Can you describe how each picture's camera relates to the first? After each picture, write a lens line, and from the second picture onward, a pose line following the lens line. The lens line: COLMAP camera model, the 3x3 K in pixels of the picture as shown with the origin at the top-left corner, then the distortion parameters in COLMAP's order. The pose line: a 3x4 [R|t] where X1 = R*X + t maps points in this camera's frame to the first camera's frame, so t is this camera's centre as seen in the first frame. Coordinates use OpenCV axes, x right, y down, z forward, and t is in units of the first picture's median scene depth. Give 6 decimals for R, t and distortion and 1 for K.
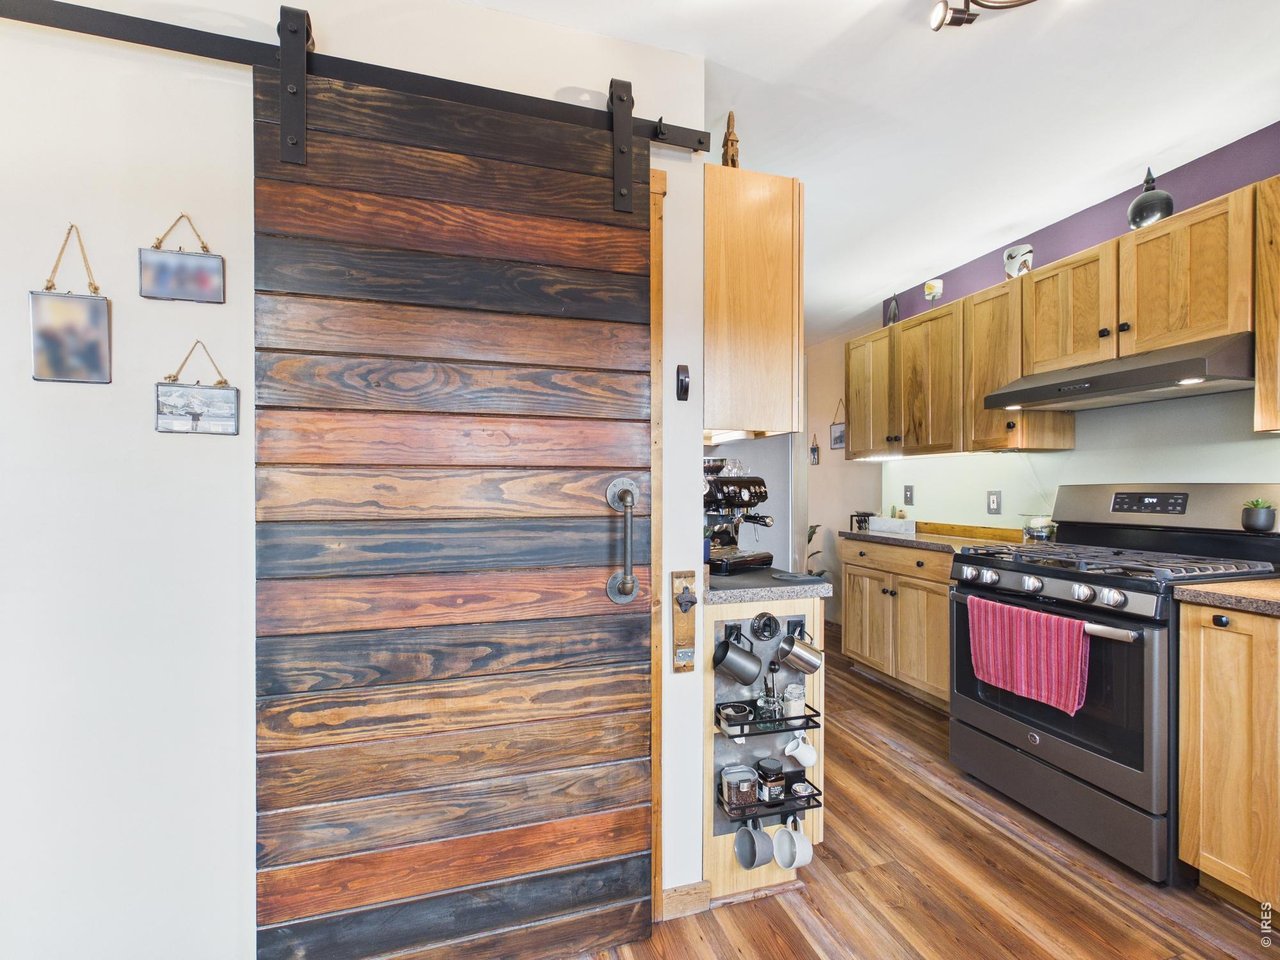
lens RADIAL K [[560.5, 0, 639.5], [0, 560.5, 493.0], [0, 0, 1]] dist [0.000785, 0.000129]
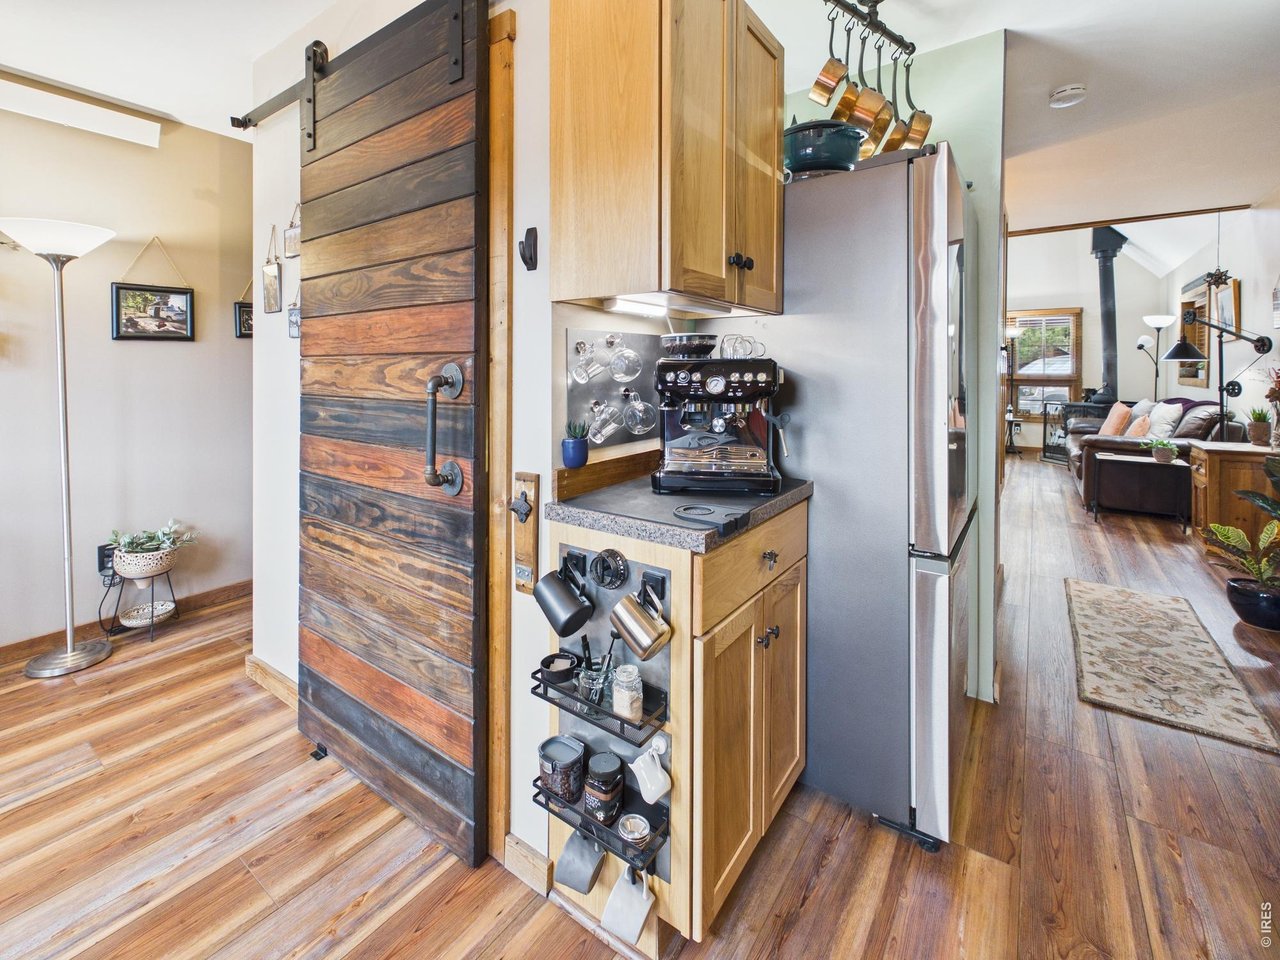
lens RADIAL K [[560.0, 0, 639.2], [0, 560.0, 377.5], [0, 0, 1]] dist [0.000315, 0.000087]
pose [[0.613498, 0.012316, -0.789600, 0.617782], [-0.011000, 0.999915, 0.007050, -0.008660], [0.789619, 0.004360, 0.613582, 0.451899]]
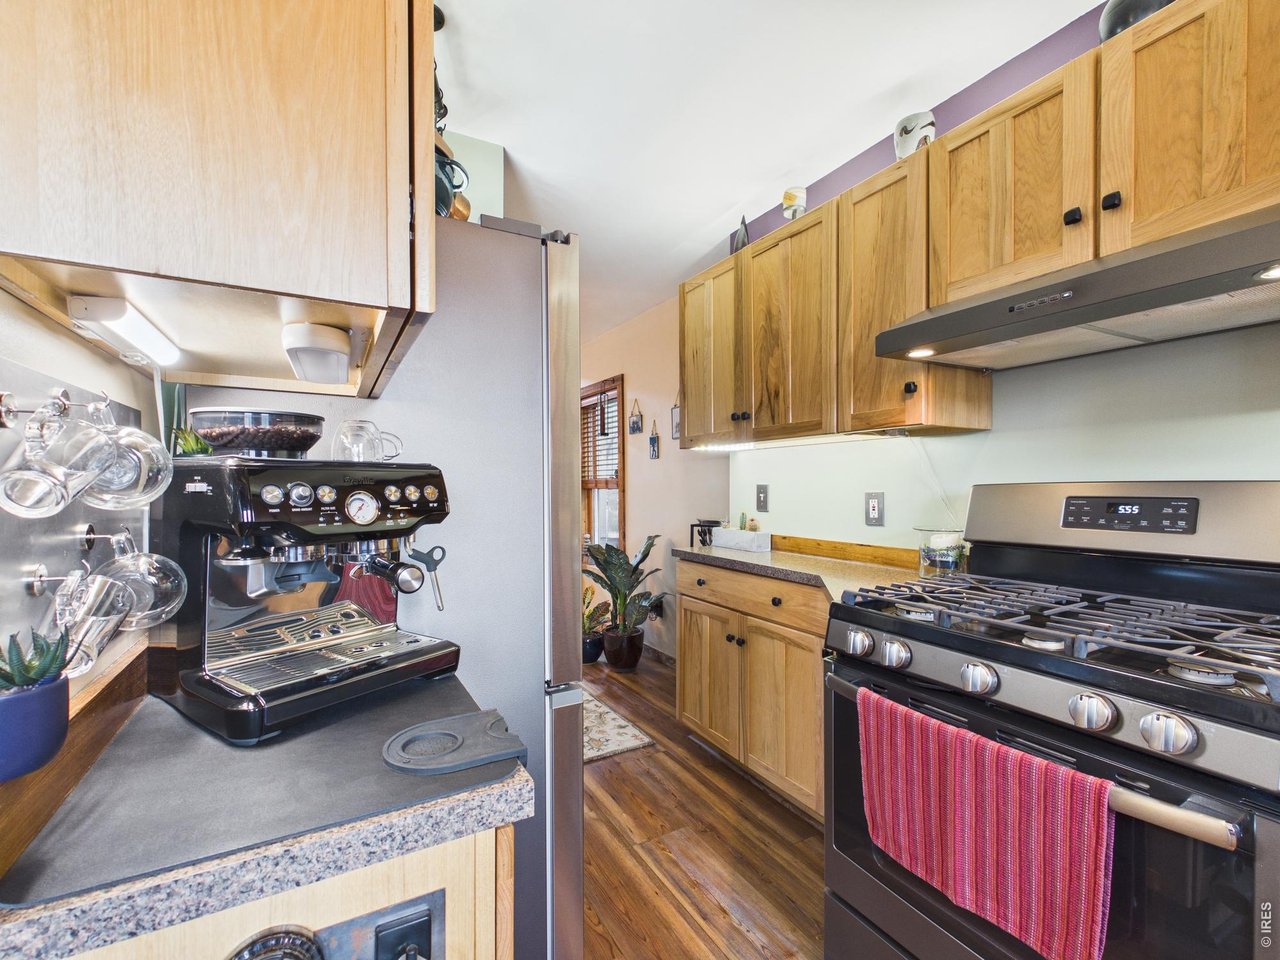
lens RADIAL K [[560.5, 0, 639.5], [0, 560.5, 493.0], [0, 0, 1]] dist [0.000785, 0.000129]
pose [[0.975164, -0.001937, 0.221476, 0.263391], [0.001759, 0.999998, 0.000998, -0.006170], [-0.221478, -0.000584, 0.975165, 0.524405]]
